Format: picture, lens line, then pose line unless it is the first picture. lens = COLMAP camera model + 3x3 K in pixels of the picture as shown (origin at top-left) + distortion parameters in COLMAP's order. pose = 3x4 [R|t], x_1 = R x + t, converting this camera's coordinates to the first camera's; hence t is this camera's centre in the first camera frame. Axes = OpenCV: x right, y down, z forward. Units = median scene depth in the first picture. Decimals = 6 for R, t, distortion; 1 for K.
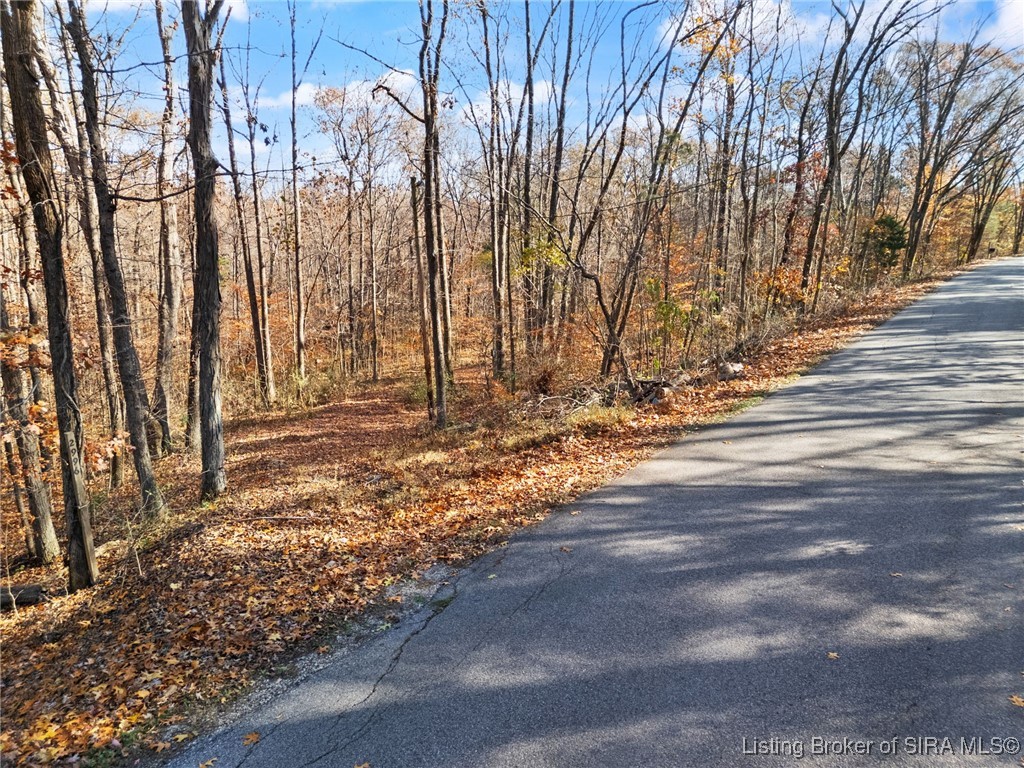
lens RADIAL K [[769.4, 0, 516.7], [0, 769.4, 385.0], [0, 0, 1]] dist [0.079201, -0.072686]
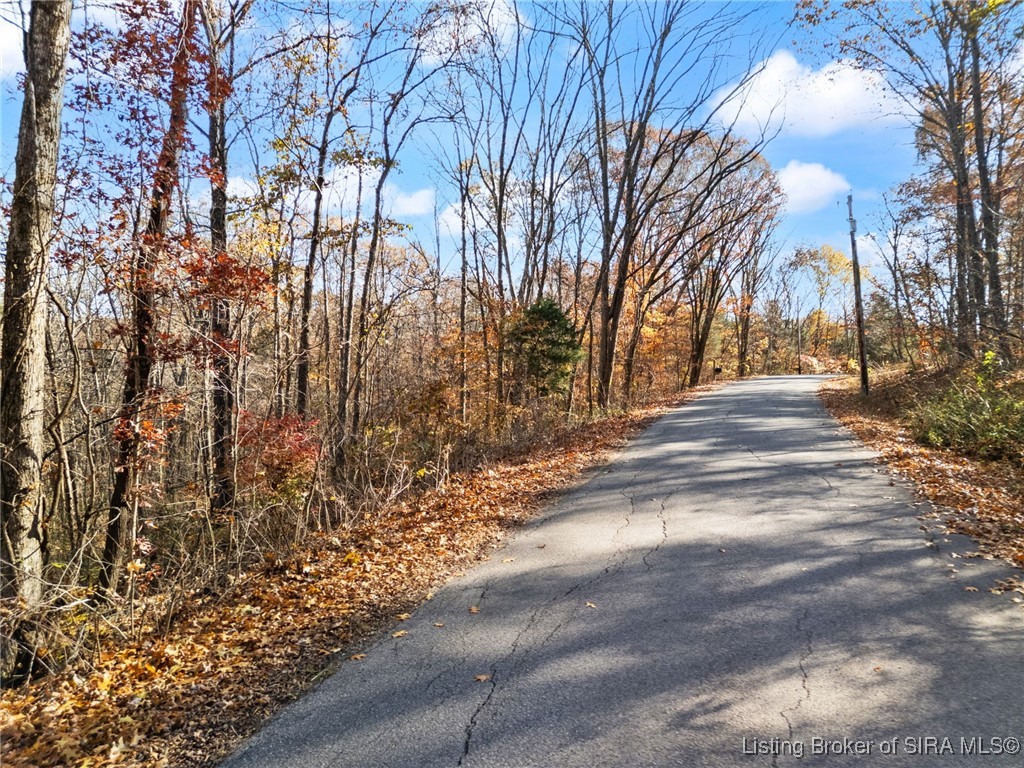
lens RADIAL K [[754.4, 0, 516.3], [0, 754.4, 384.6], [0, 0, 1]] dist [0.079644, -0.073400]
pose [[0.959591, -0.008339, 0.281277, 0.446036], [0.053690, 0.986624, -0.153918, -0.117842], [-0.276231, 0.162800, 0.947203, 0.758476]]
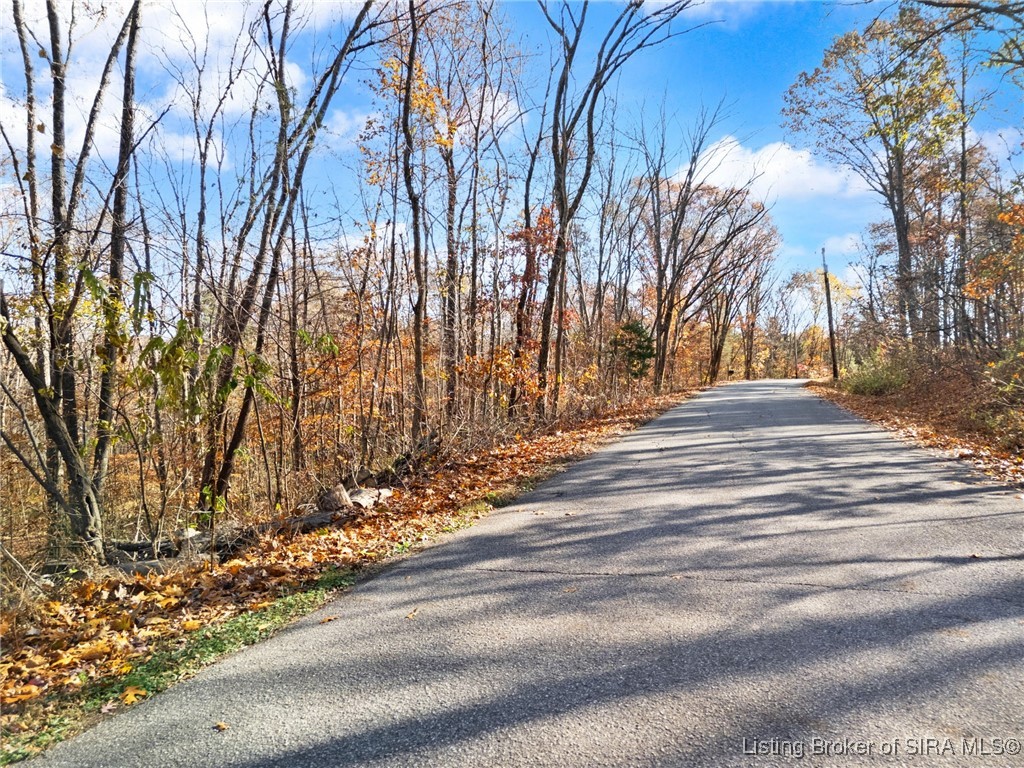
lens RADIAL K [[769.4, 0, 516.7], [0, 769.4, 385.0], [0, 0, 1]] dist [0.079201, -0.072686]
pose [[0.958521, -0.008364, 0.284899, 0.143115], [0.060908, 0.982490, -0.176078, -0.001684], [-0.278437, 0.186127, 0.942247, 0.331026]]
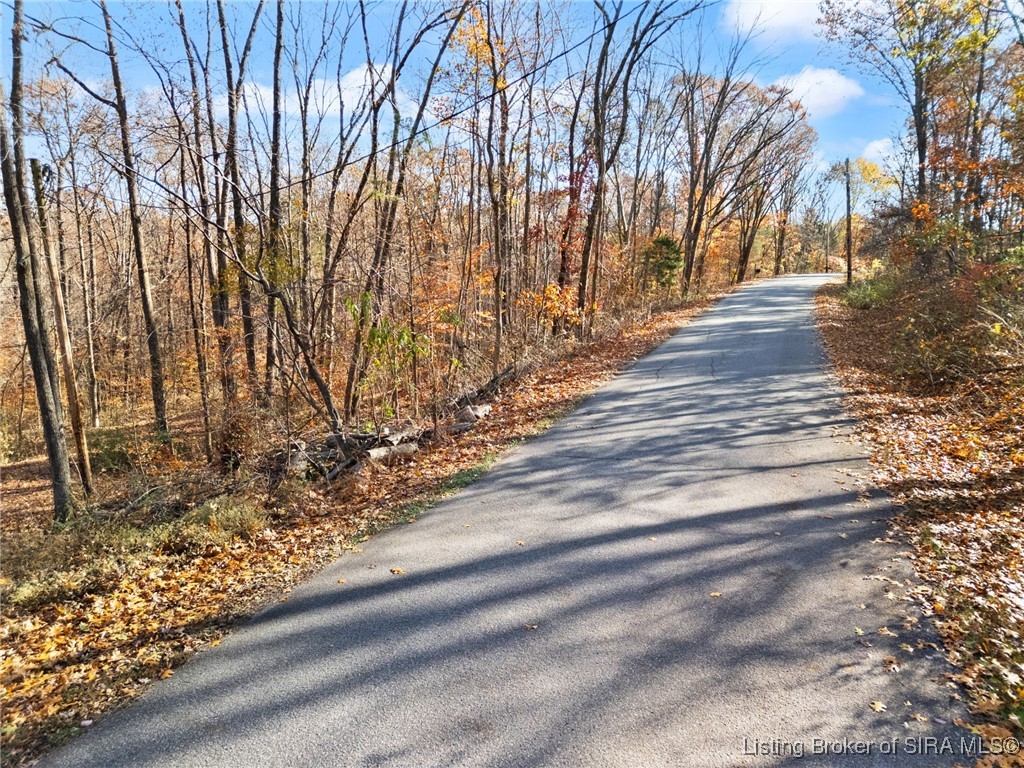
lens RADIAL K [[754.4, 0, 516.3], [0, 754.4, 384.6], [0, 0, 1]] dist [0.079644, -0.073400]
pose [[0.971964, -0.040184, 0.231669, 0.087396], [0.047019, 0.998604, -0.024055, -0.017794], [-0.230379, 0.034274, 0.972497, 0.160182]]
